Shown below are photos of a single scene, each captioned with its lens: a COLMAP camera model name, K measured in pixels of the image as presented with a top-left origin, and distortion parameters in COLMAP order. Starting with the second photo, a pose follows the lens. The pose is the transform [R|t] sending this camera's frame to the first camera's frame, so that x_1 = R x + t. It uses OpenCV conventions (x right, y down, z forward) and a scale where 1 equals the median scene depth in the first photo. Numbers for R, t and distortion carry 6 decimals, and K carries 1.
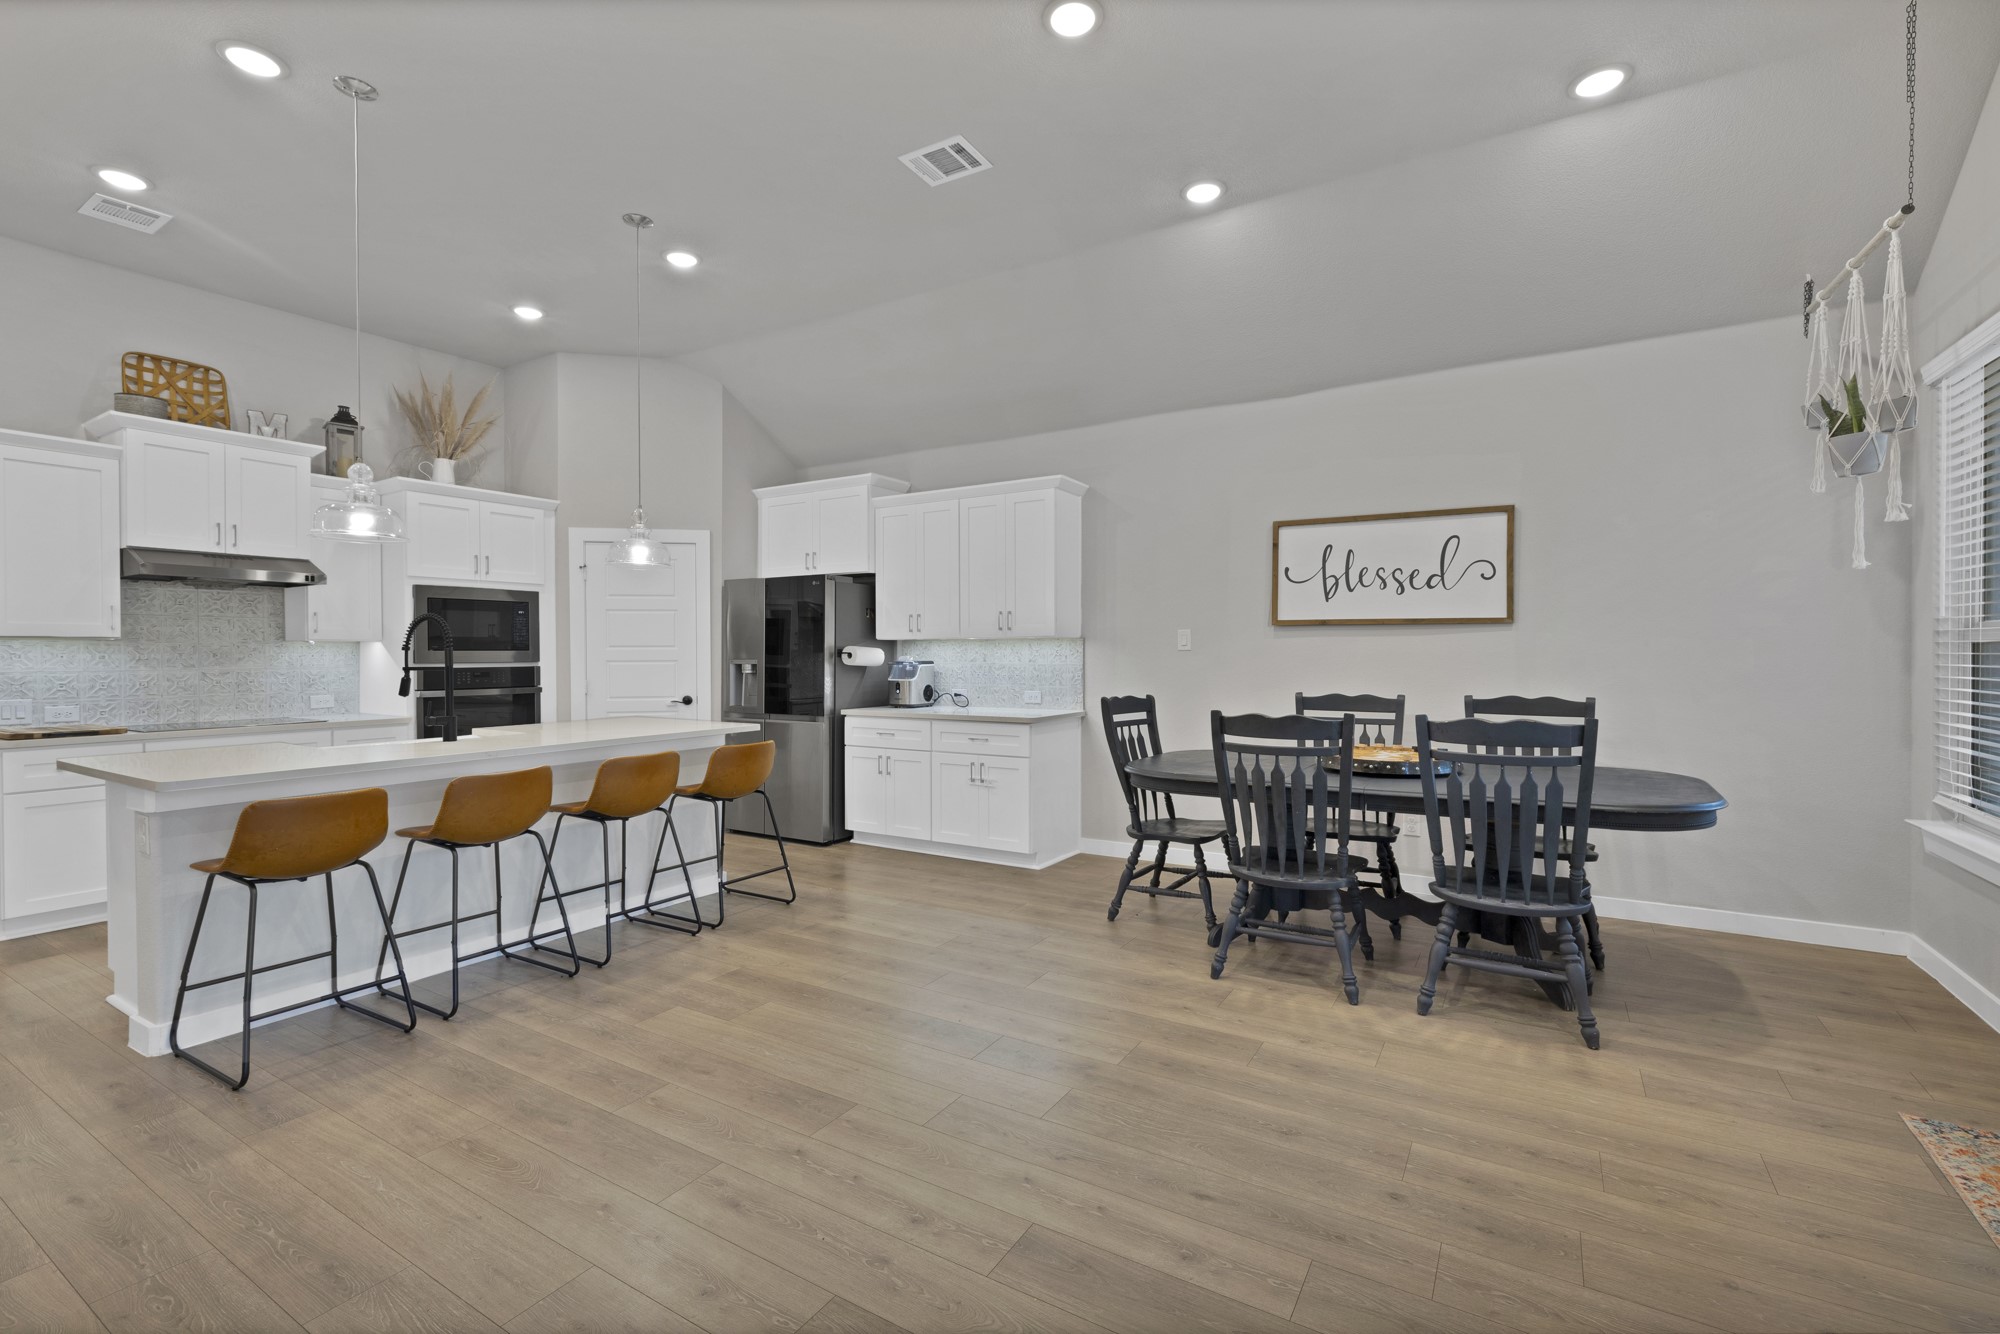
lens RADIAL K [[846.7, 0, 967.4], [0, 846.7, 652.4], [0, 0, 1]] dist [0.001570, 0.000048]
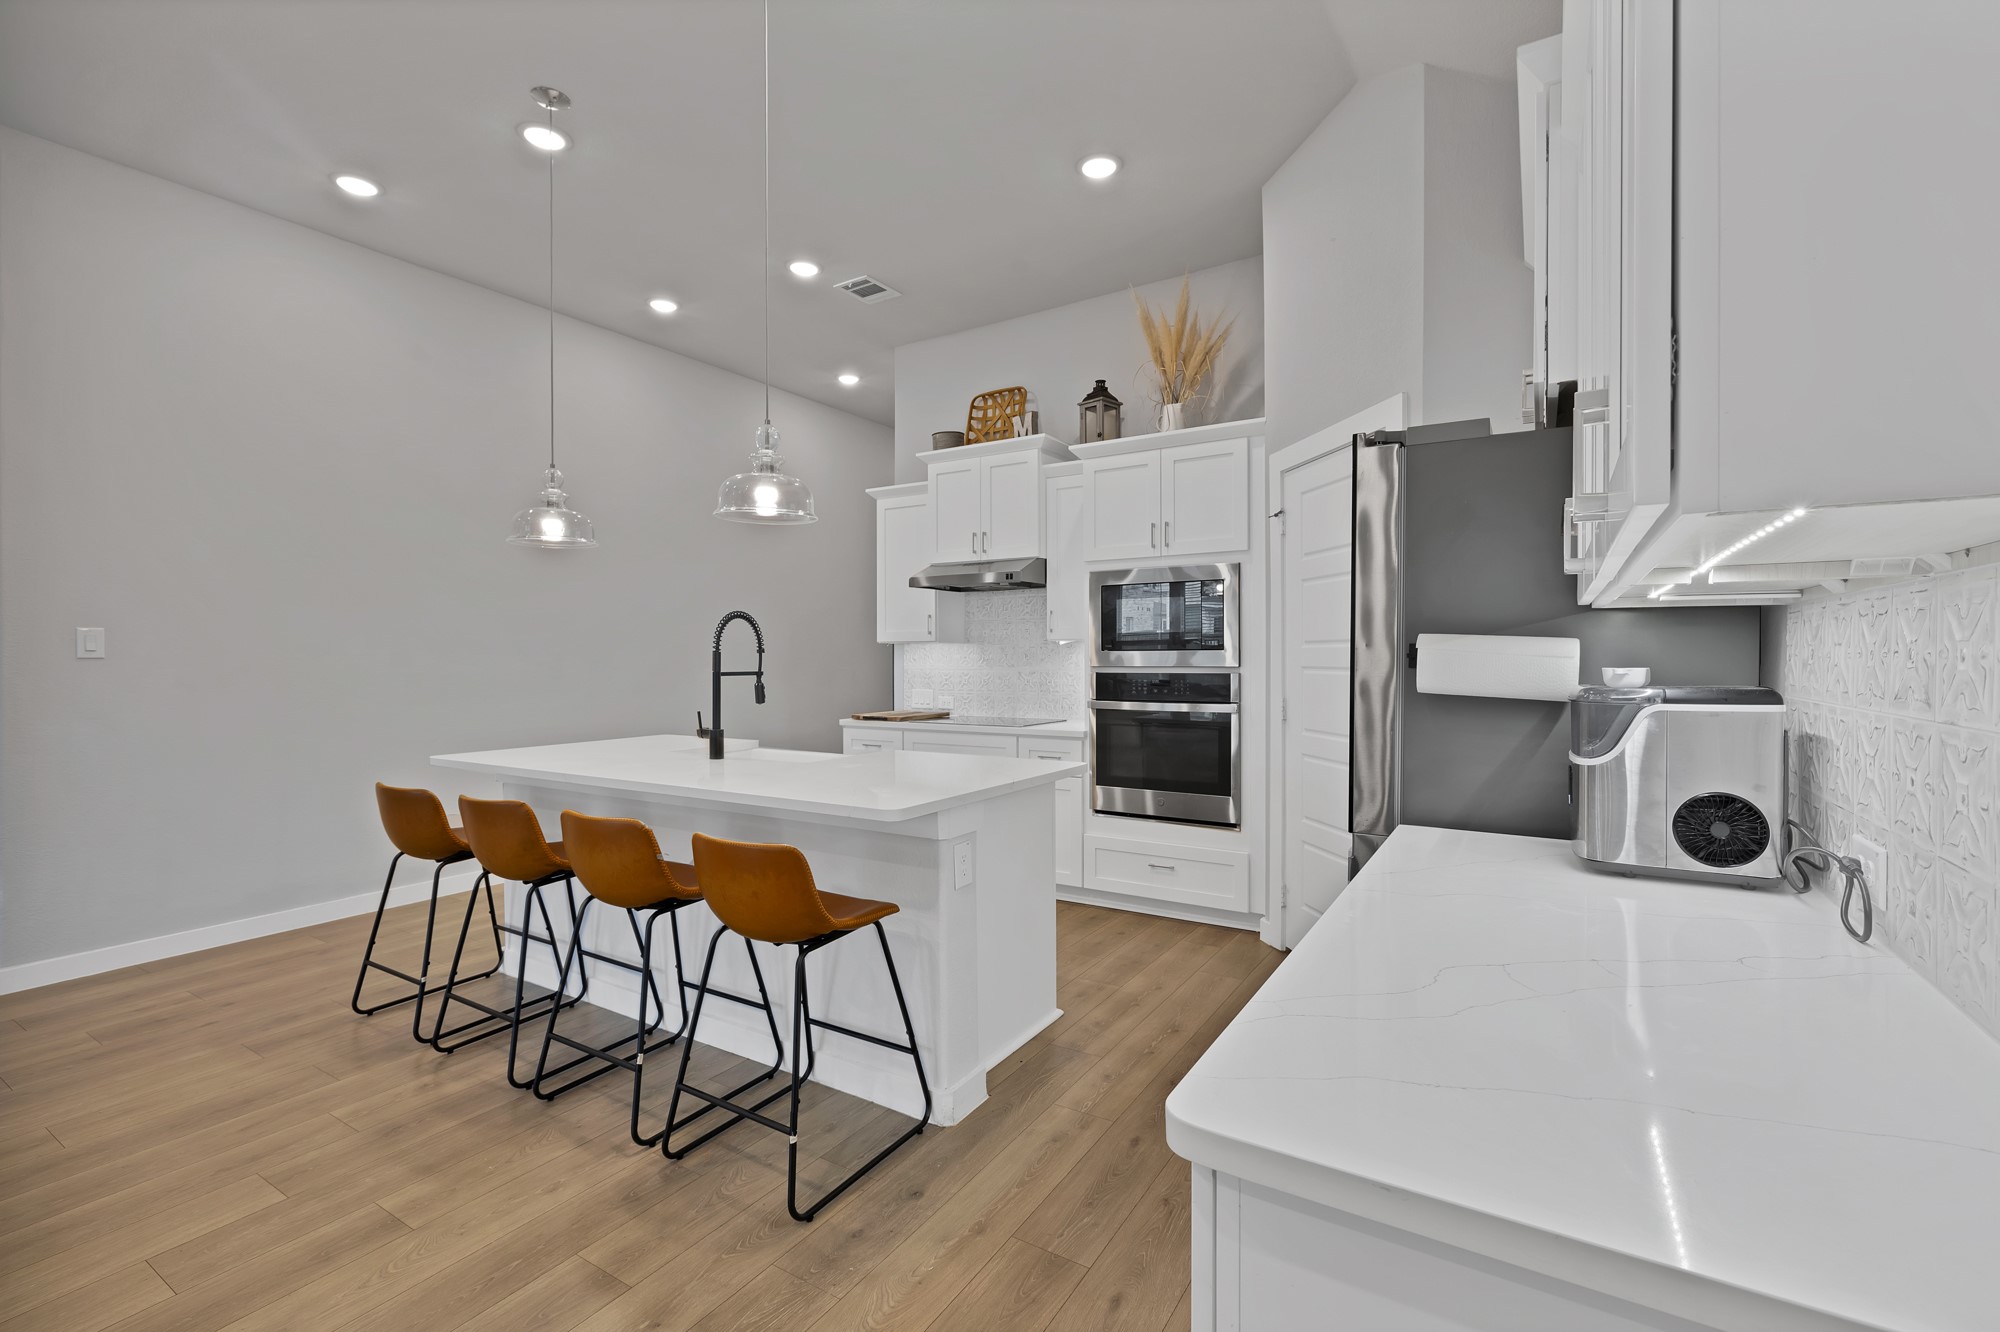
lens RADIAL K [[890.0, 0, 1010.1], [0, 890.0, 653.9], [0, 0, 1]] dist [0.017110, -0.000215]
pose [[0.020495, 0.000439, -0.999790, 0.246949], [0.002495, 0.999997, 0.000490, 0.000178], [0.999787, -0.002504, 0.020494, 1.043586]]
